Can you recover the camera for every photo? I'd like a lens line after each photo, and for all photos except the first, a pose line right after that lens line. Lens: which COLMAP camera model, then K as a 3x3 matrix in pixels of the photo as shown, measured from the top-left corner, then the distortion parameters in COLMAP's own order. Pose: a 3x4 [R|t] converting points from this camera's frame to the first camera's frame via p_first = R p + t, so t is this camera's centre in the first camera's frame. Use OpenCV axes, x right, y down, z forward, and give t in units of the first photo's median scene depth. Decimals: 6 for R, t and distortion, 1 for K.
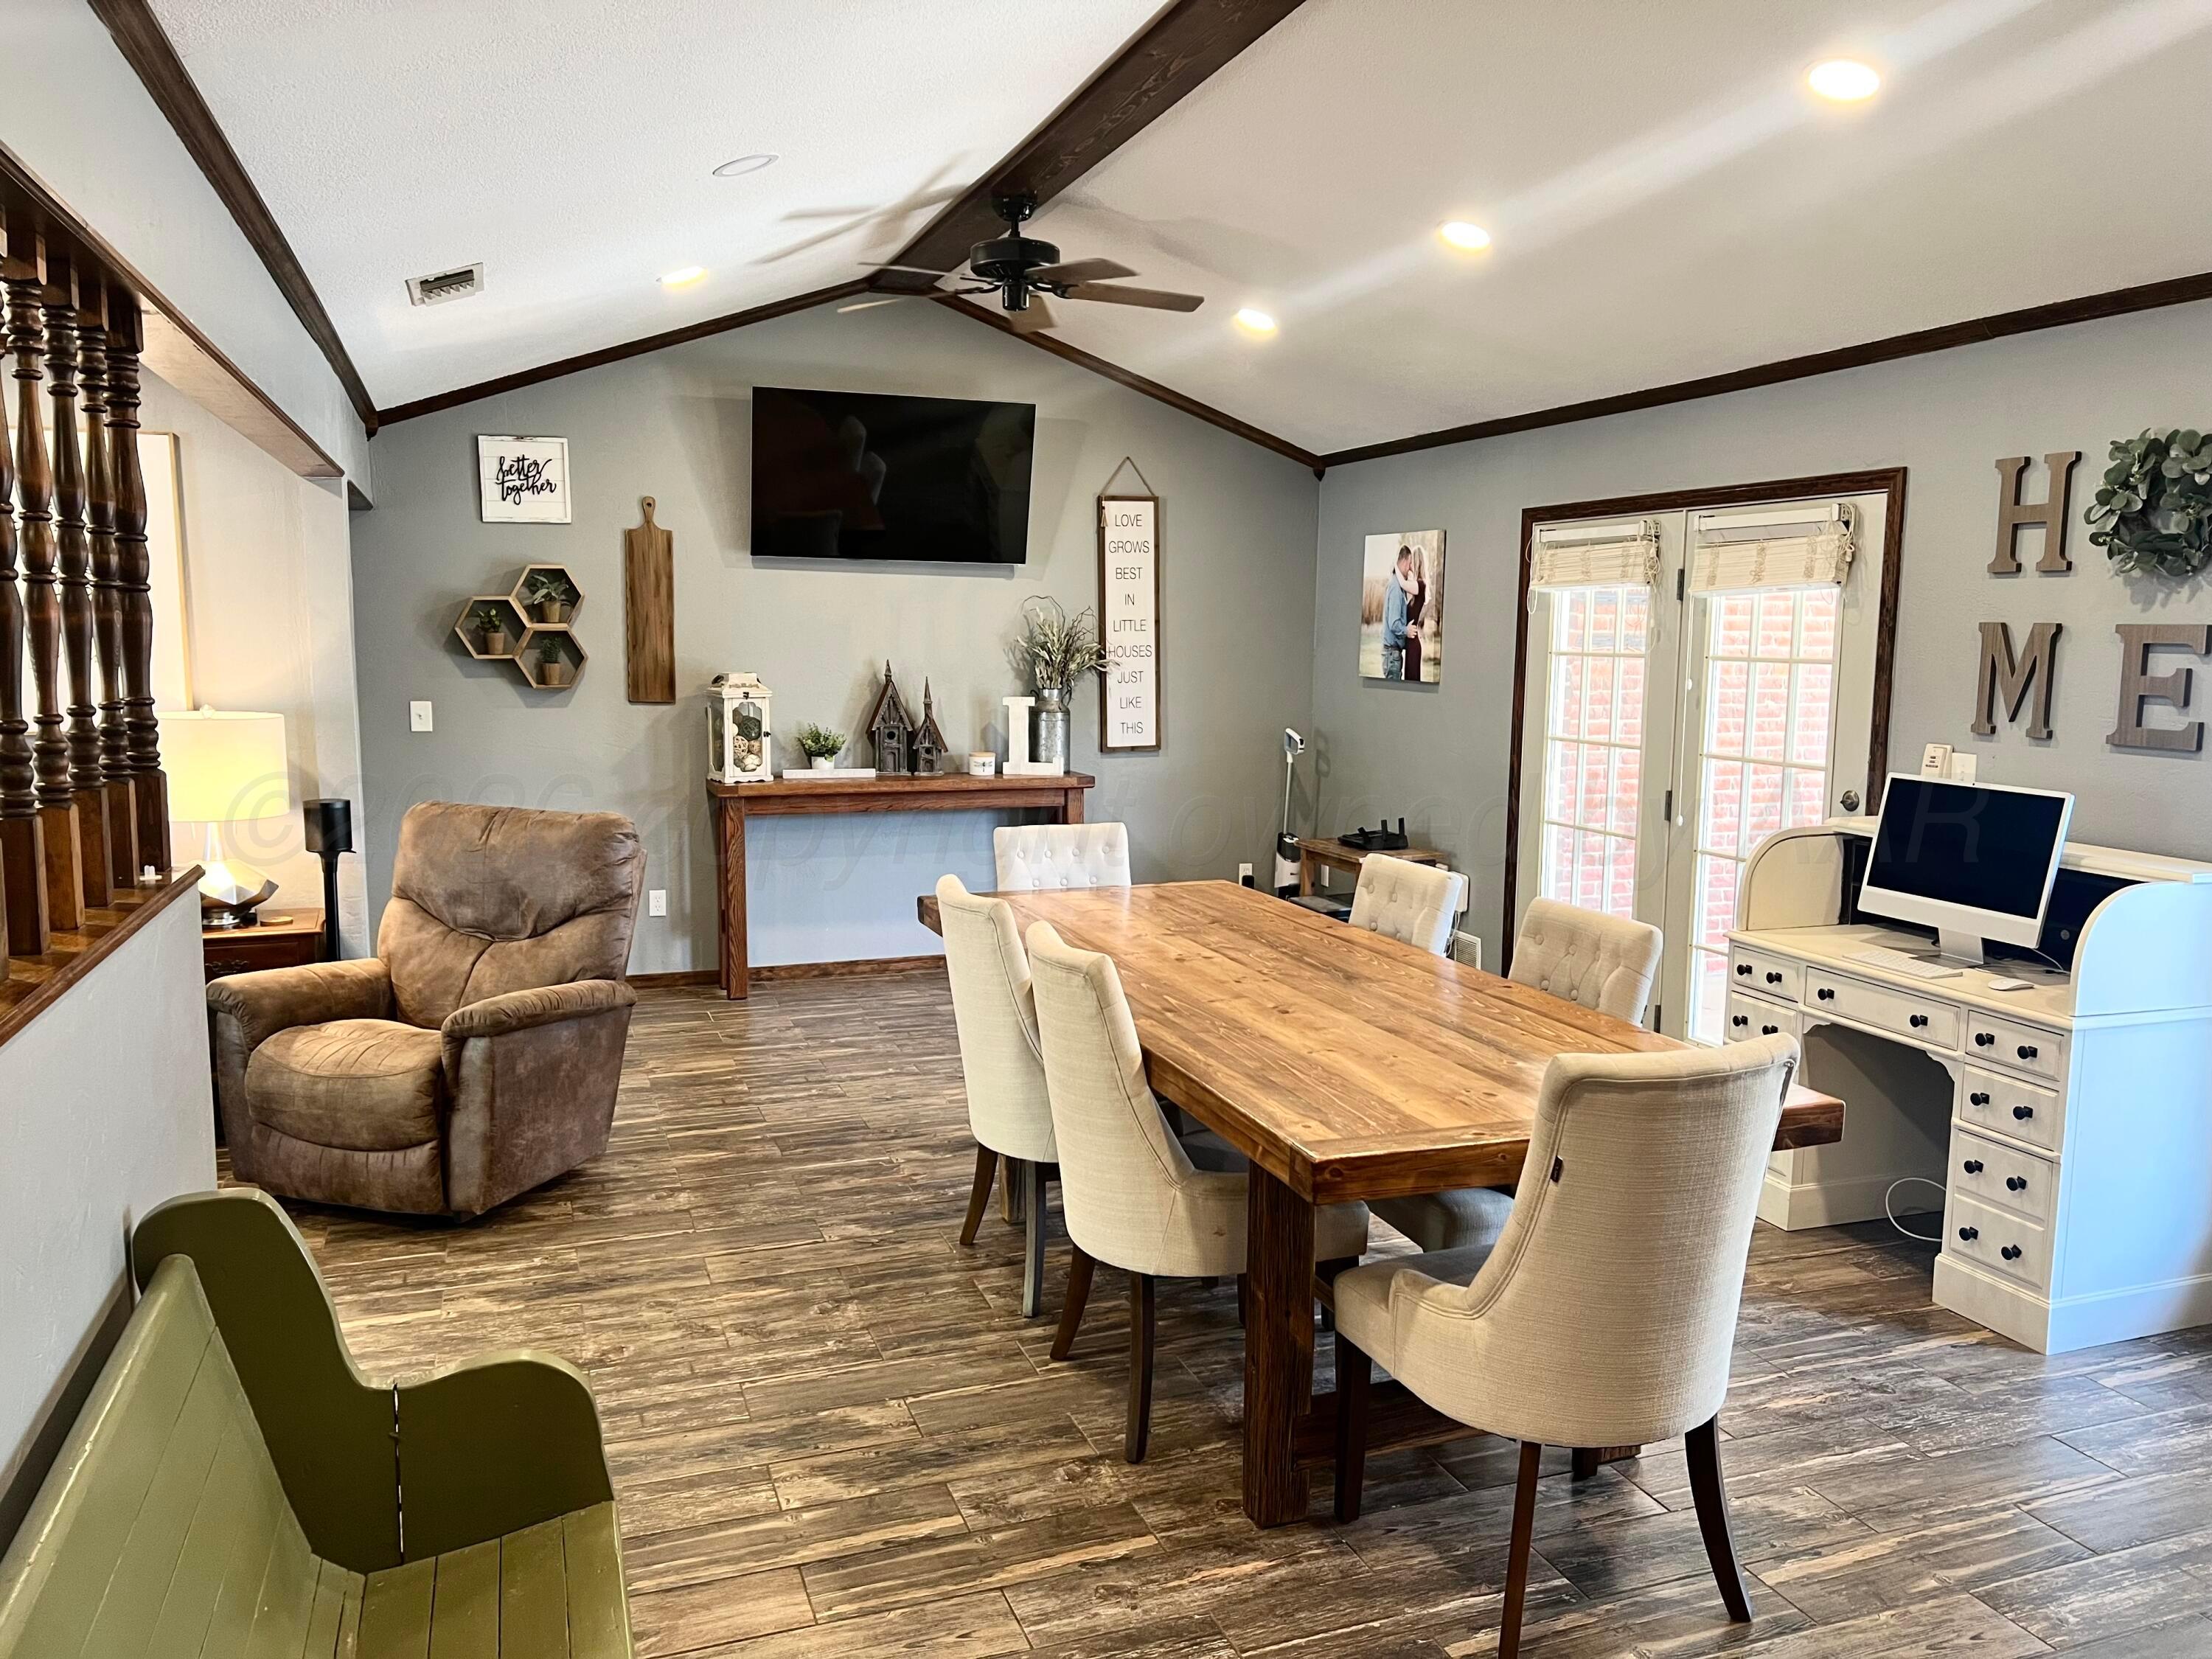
lens RADIAL K [[1645.3, 0, 1110.5], [0, 1645.3, 865.9], [0, 0, 1]] dist [0.029453, 0.001316]
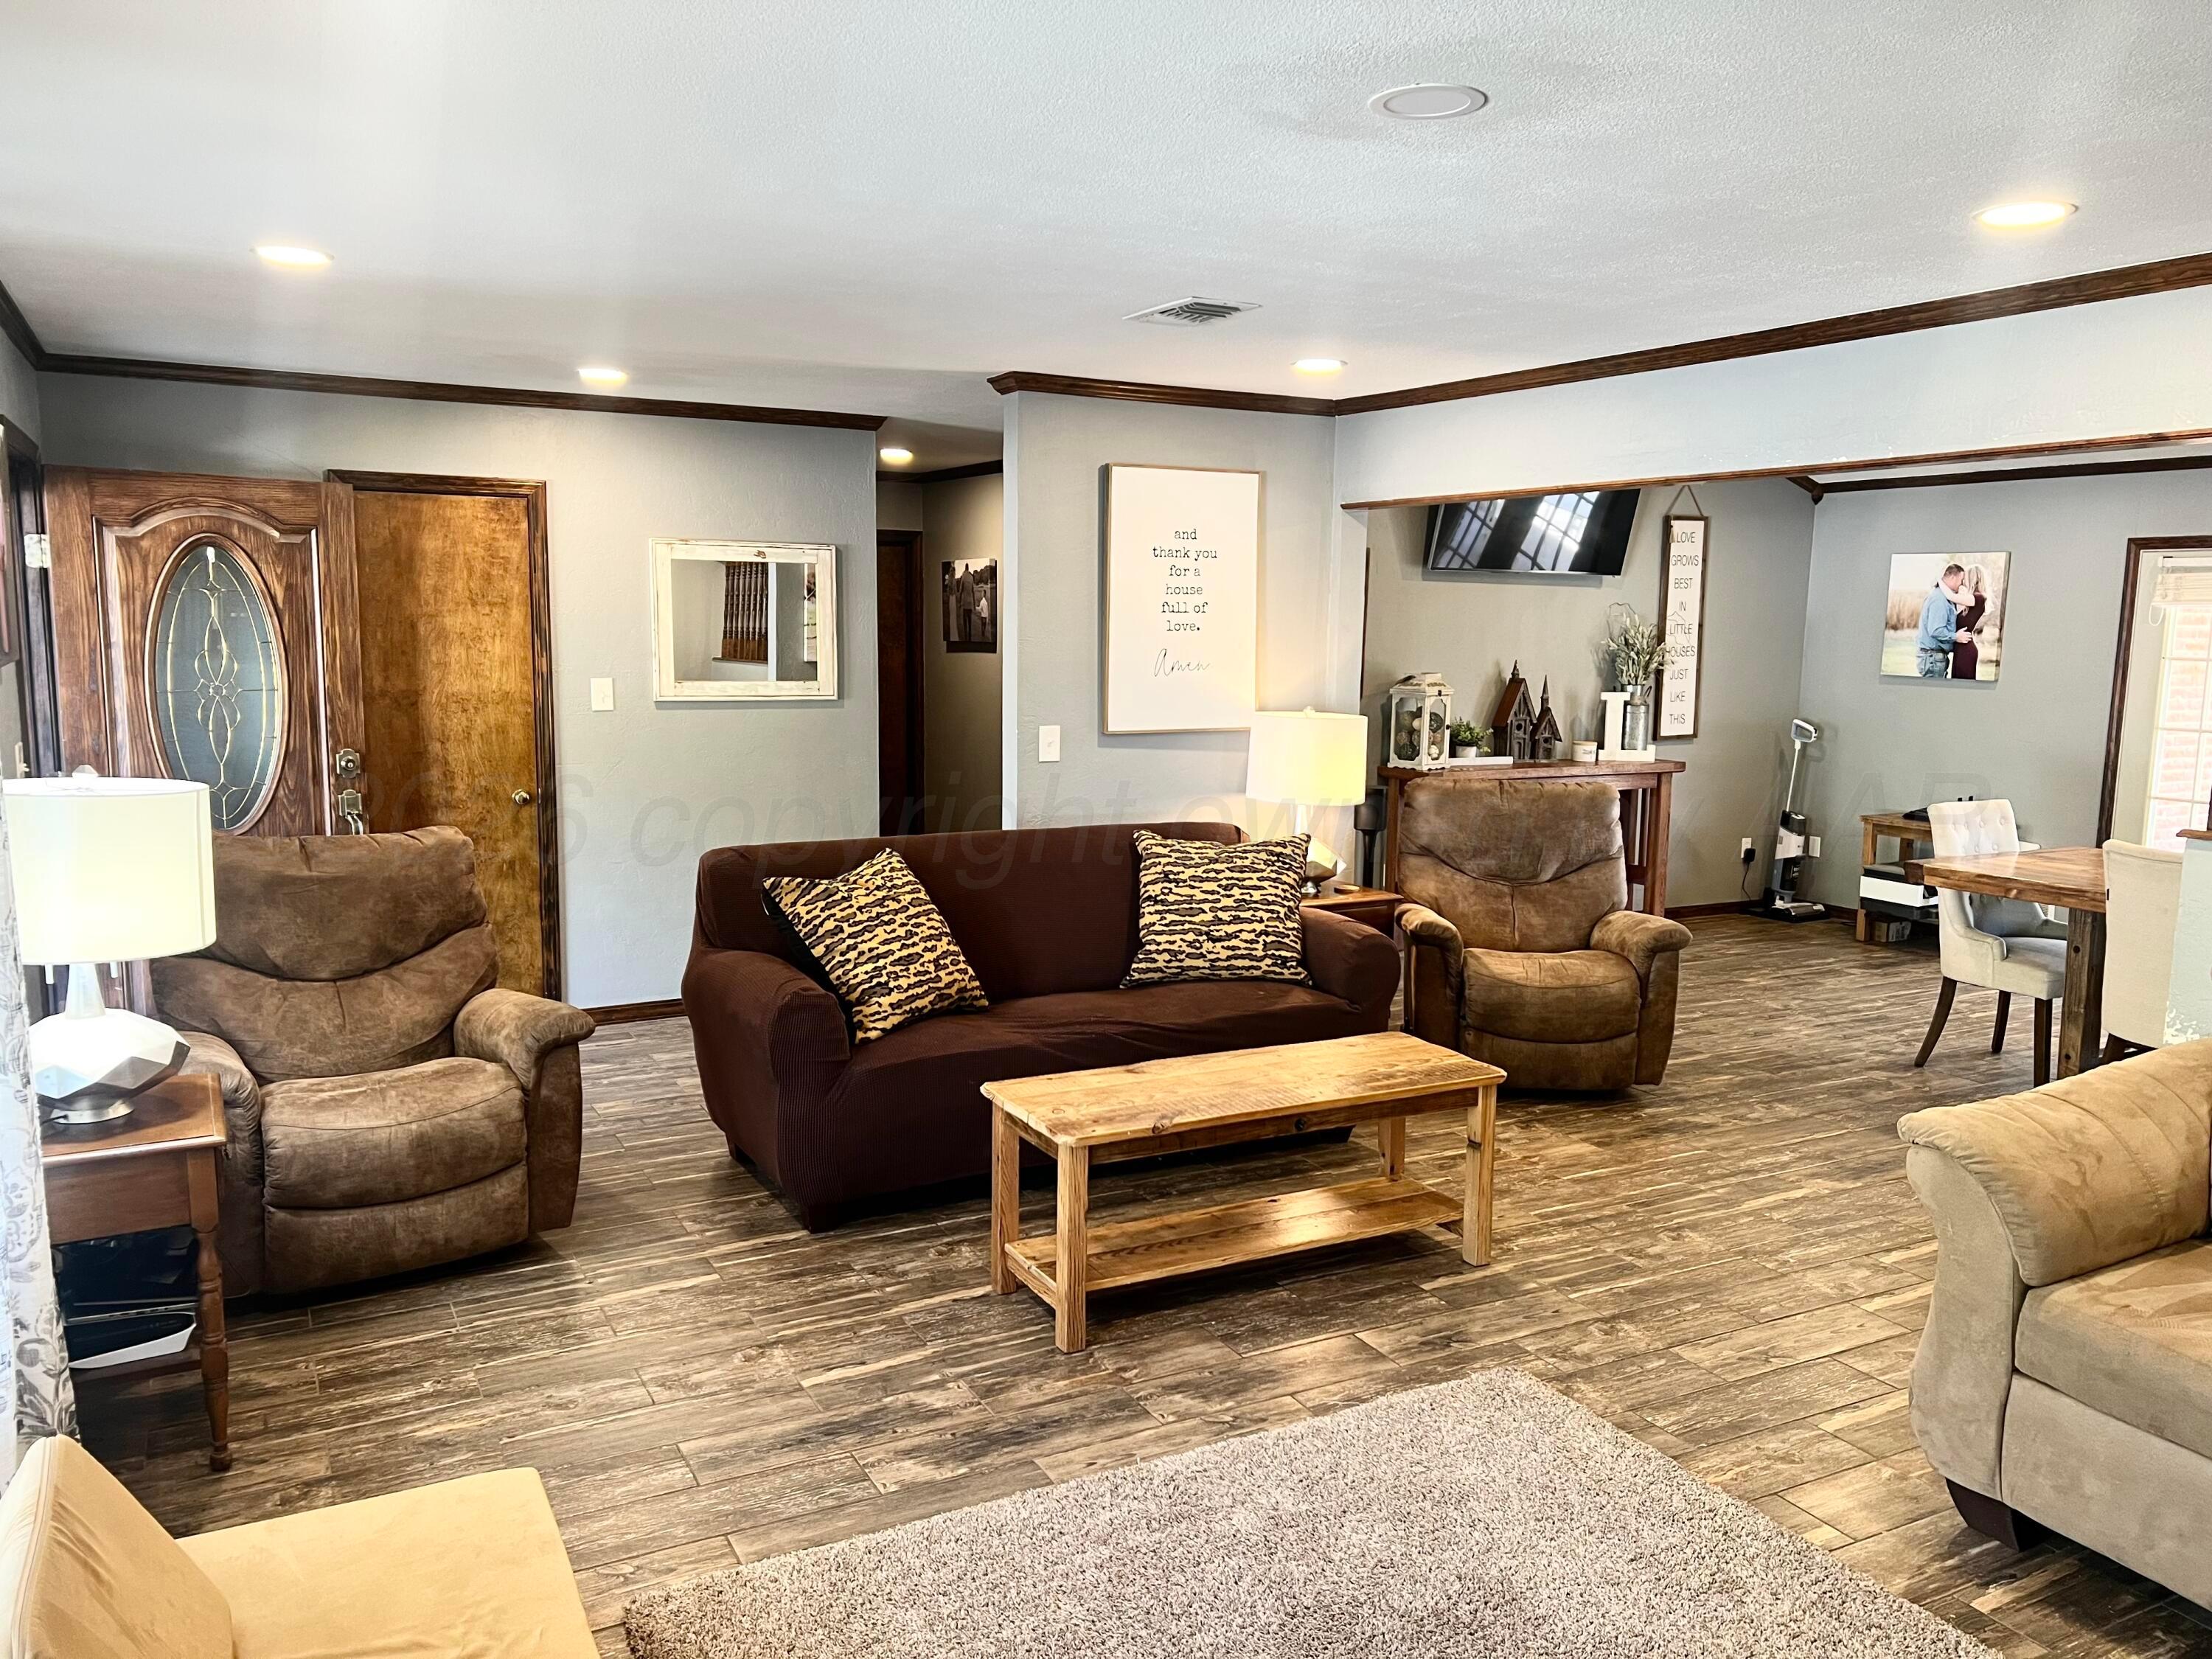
lens RADIAL K [[1686.3, 0, 1106.0], [0, 1686.3, 829.5], [0, 0, 1]] dist [0.050675, -0.000552]
pose [[0.990068, -0.009936, 0.140240, -0.580005], [0.011547, 0.999876, -0.010677, 0.000749], [-0.140116, 0.012190, 0.990060, -0.115913]]
